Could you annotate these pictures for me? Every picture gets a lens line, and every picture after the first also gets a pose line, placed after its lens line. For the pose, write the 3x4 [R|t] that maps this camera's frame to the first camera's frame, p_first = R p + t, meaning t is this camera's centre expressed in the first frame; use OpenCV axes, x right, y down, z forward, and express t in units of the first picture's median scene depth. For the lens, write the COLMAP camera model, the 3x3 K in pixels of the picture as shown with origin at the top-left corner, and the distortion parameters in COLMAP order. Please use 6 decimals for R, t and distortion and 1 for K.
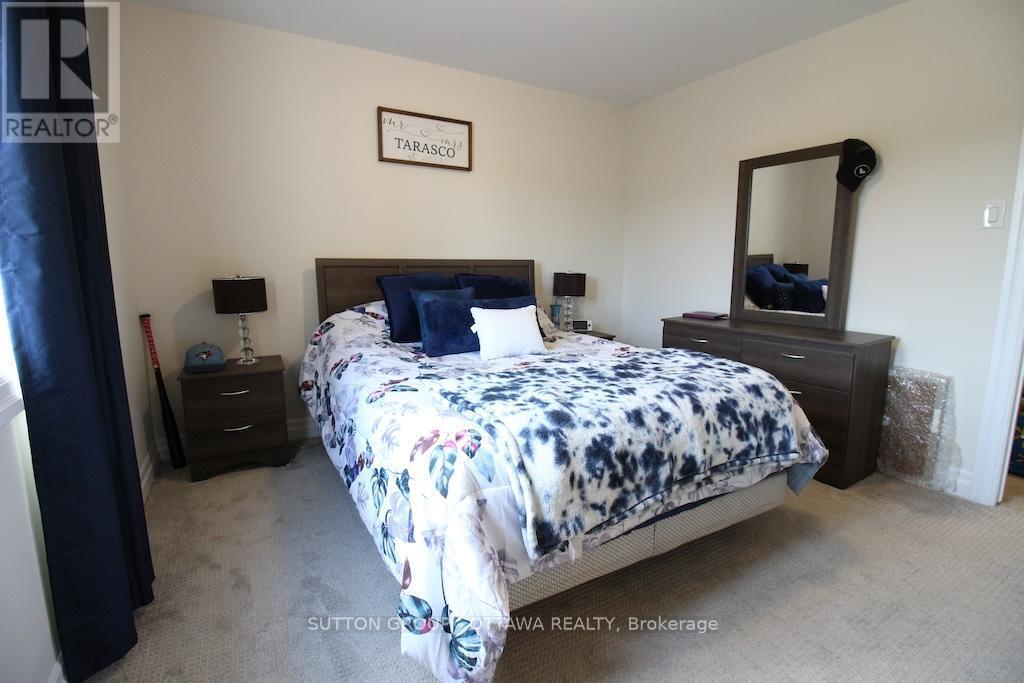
lens RADIAL K [[471.6, 0, 511.9], [0, 471.6, 336.7], [0, 0, 1]] dist [0.001069, -0.015296]
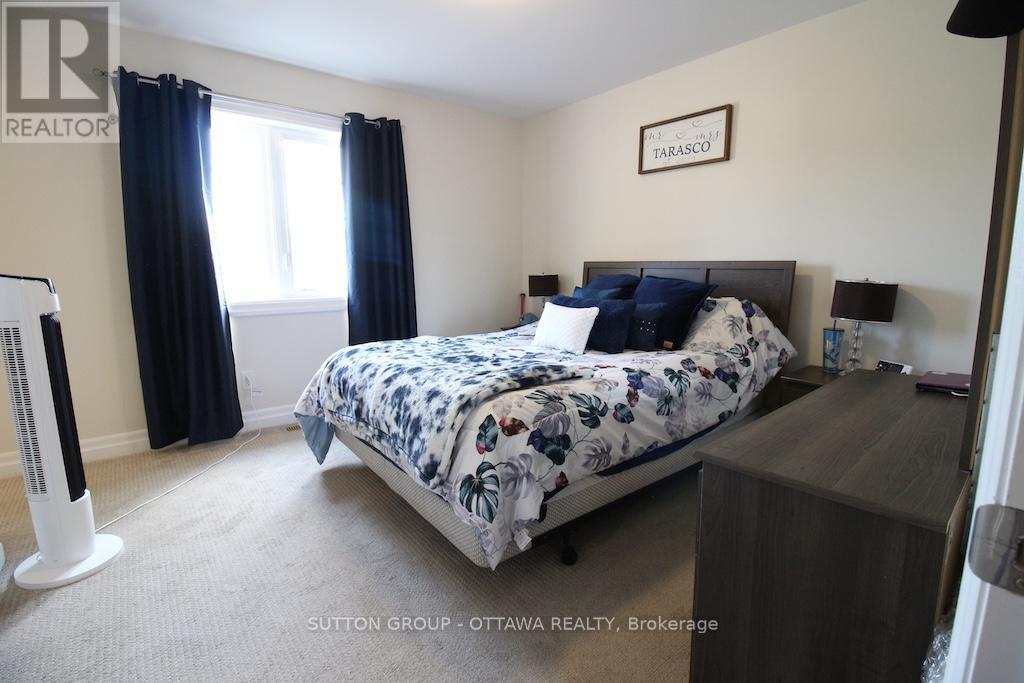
lens RADIAL K [[471.6, 0, 511.9], [0, 471.6, 336.7], [0, 0, 1]] dist [0.001069, -0.015296]
pose [[0.158779, 0.150320, -0.975804, 0.846643], [-0.154786, 0.979910, 0.125767, -0.087457], [0.975105, 0.131072, 0.178857, 0.557000]]
